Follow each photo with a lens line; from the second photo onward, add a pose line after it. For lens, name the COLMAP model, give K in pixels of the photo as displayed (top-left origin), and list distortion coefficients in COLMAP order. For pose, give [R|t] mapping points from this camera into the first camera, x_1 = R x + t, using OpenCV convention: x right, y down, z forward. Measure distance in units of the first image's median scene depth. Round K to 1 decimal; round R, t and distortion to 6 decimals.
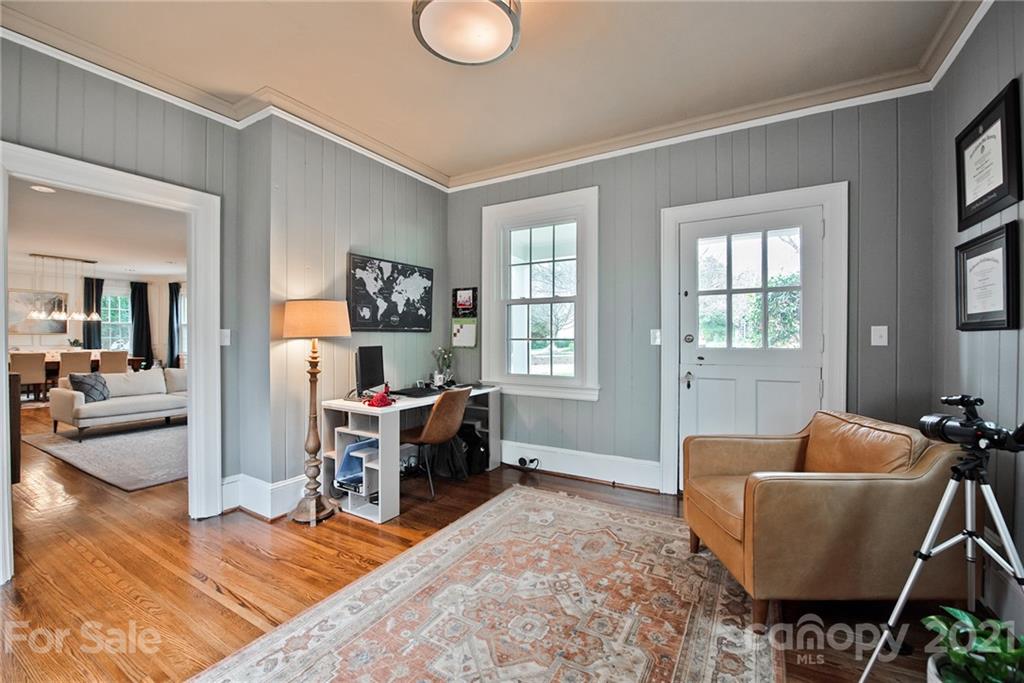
lens RADIAL K [[412.1, 0, 532.6], [0, 412.1, 337.6], [0, 0, 1]] dist [-0.012918, -0.000090]
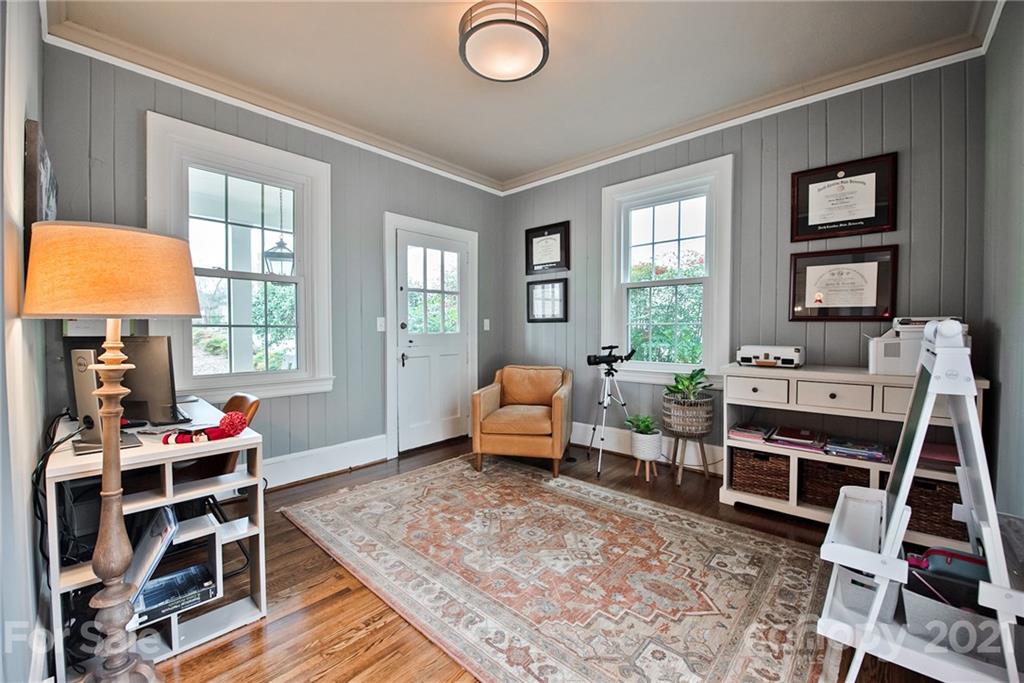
lens RADIAL K [[414.8, 0, 510.1], [0, 414.8, 335.4], [0, 0, 1]] dist [-0.002136, -0.000110]
pose [[0.231177, -0.018278, 0.972740, -0.884112], [-0.000087, 0.999823, 0.018808, 0.009470], [-0.972912, -0.004432, 0.231134, 0.483687]]
